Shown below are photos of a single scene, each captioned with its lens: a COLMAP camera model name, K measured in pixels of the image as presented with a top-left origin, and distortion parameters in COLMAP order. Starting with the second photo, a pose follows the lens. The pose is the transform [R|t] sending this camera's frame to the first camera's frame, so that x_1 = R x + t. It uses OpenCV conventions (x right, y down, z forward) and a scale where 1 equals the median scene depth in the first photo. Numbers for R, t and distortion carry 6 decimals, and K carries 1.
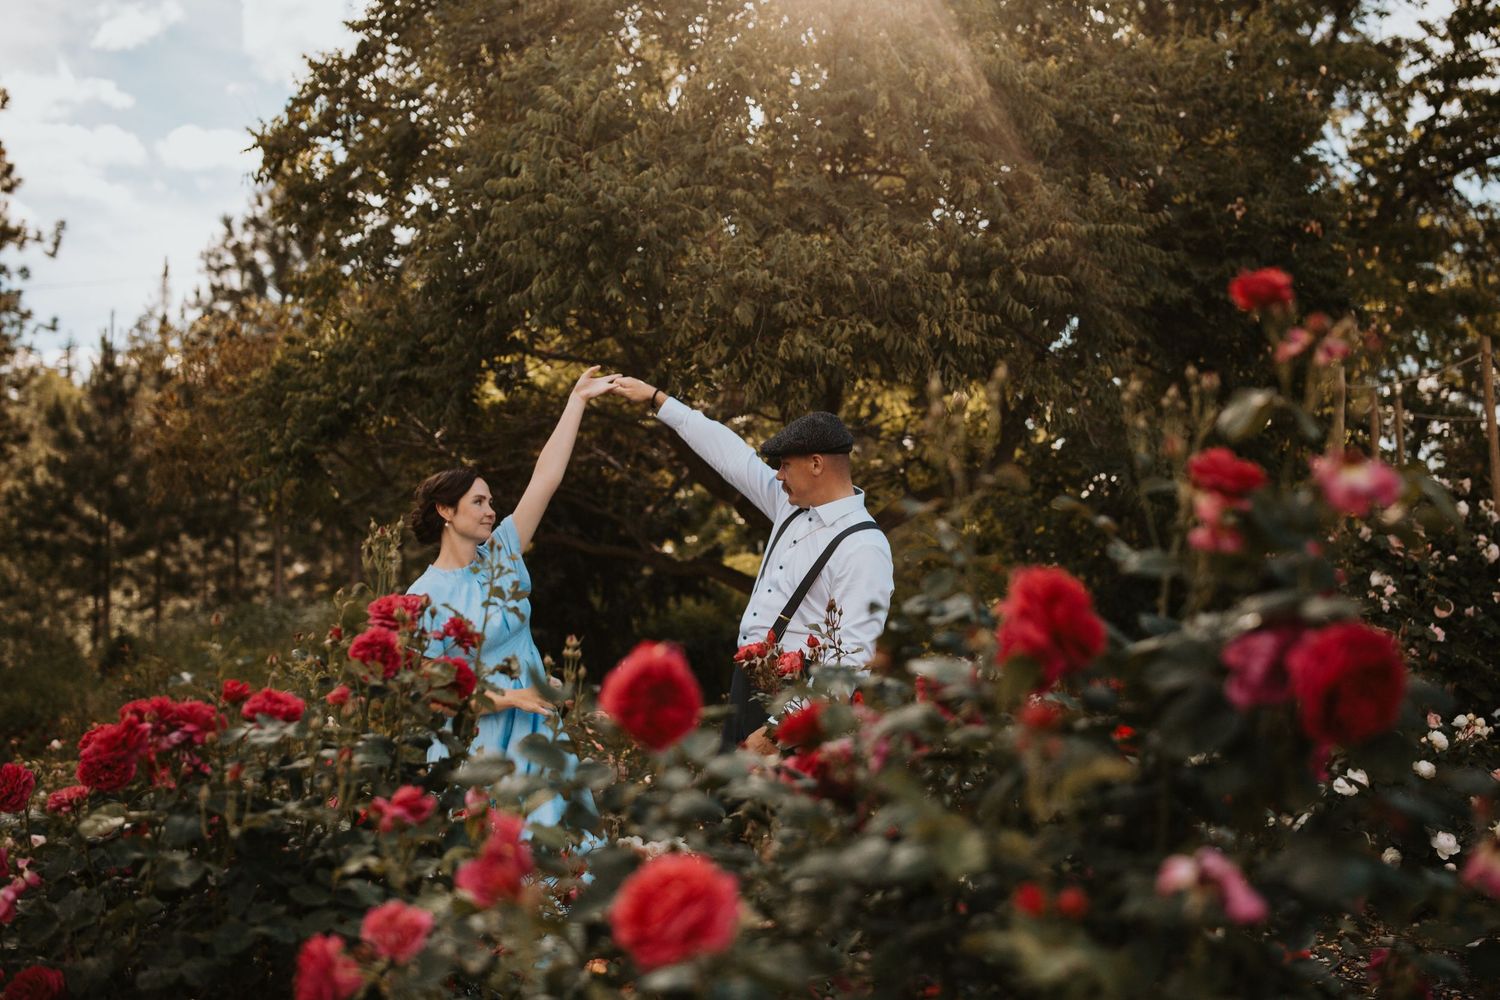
lens RADIAL K [[1595.2, 0, 758.6], [0, 1595.2, 456.4], [0, 0, 1]] dist [0.003320, 0.000000]
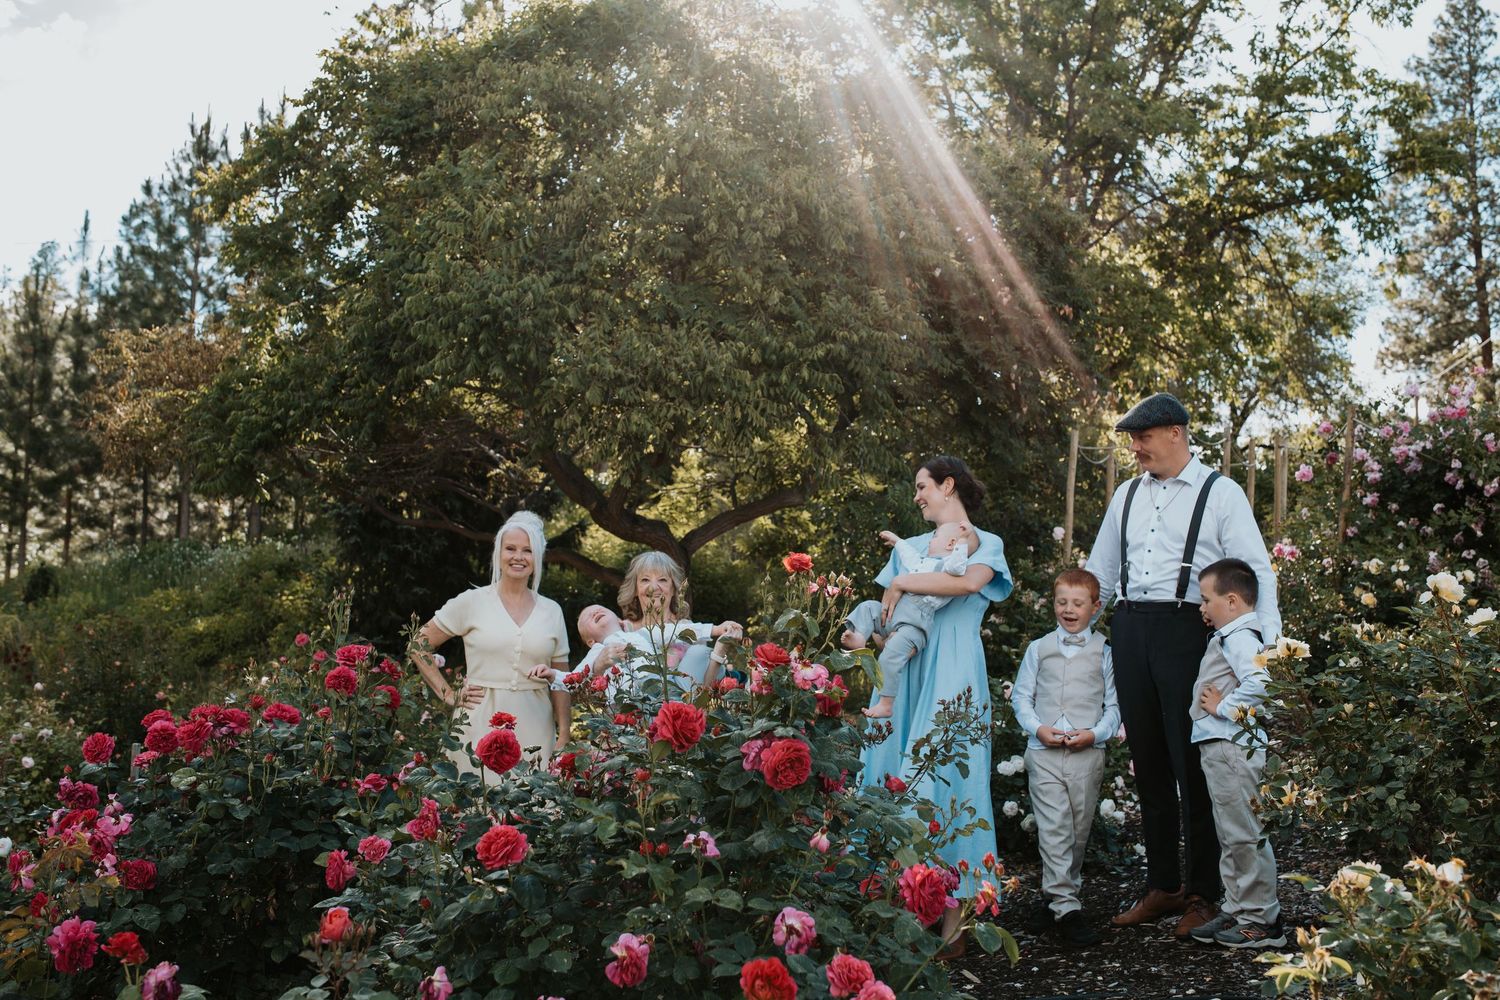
lens RADIAL K [[1595.2, 0, 716.1], [0, 1595.2, 443.8], [0, 0, 1]] dist [0.003320, 0.000000]
pose [[0.998437, 0.040001, 0.039029, 0.029898], [-0.041250, 0.998645, 0.031737, -0.068730], [-0.037706, -0.033297, 0.998734, -0.240849]]
